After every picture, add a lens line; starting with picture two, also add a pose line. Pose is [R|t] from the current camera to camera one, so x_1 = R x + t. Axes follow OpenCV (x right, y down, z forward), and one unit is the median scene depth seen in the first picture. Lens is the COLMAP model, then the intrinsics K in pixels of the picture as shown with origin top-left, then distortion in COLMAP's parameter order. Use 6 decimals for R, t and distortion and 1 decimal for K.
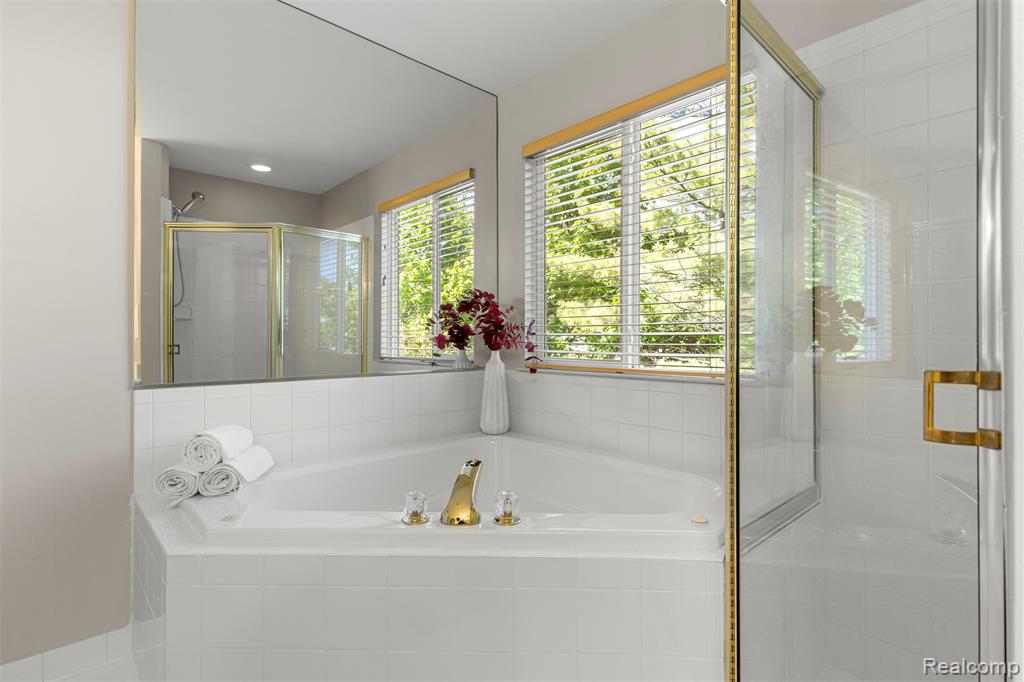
lens RADIAL K [[497.9, 0, 512.0], [0, 497.9, 342.4], [0, 0, 1]] dist [-0.003417, -0.000156]
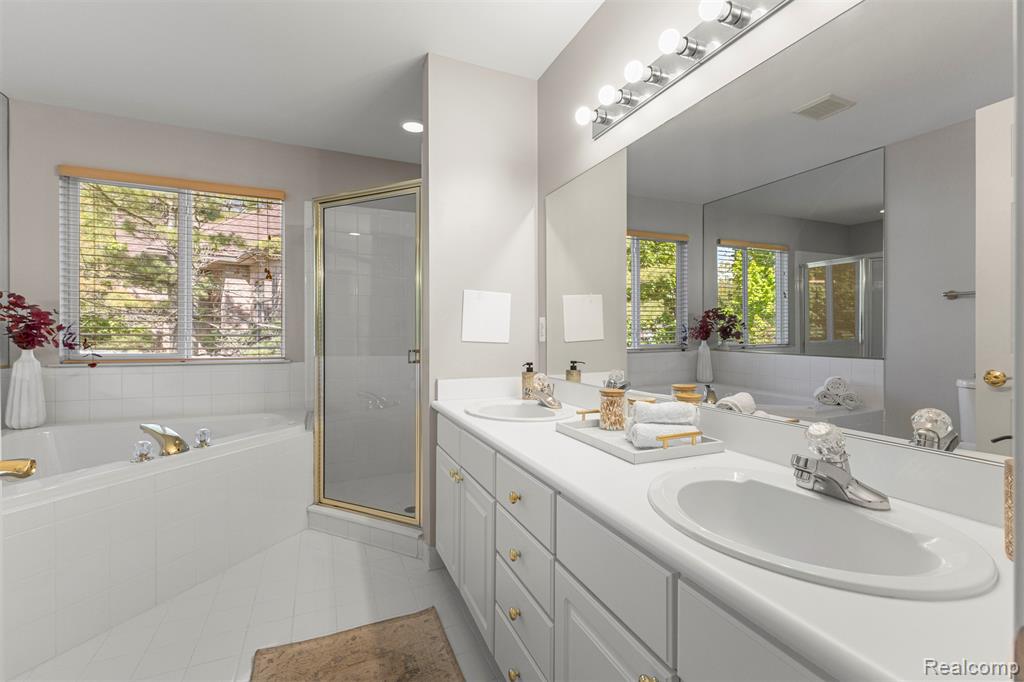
lens RADIAL K [[446.1, 0, 512.4], [0, 446.1, 334.1], [0, 0, 1]] dist [0.011232, -0.002158]
pose [[0.345051, -0.007081, 0.938557, -0.582942], [-0.003710, 0.999953, 0.008908, -0.029670], [-0.938577, -0.006556, 0.345009, -0.305449]]
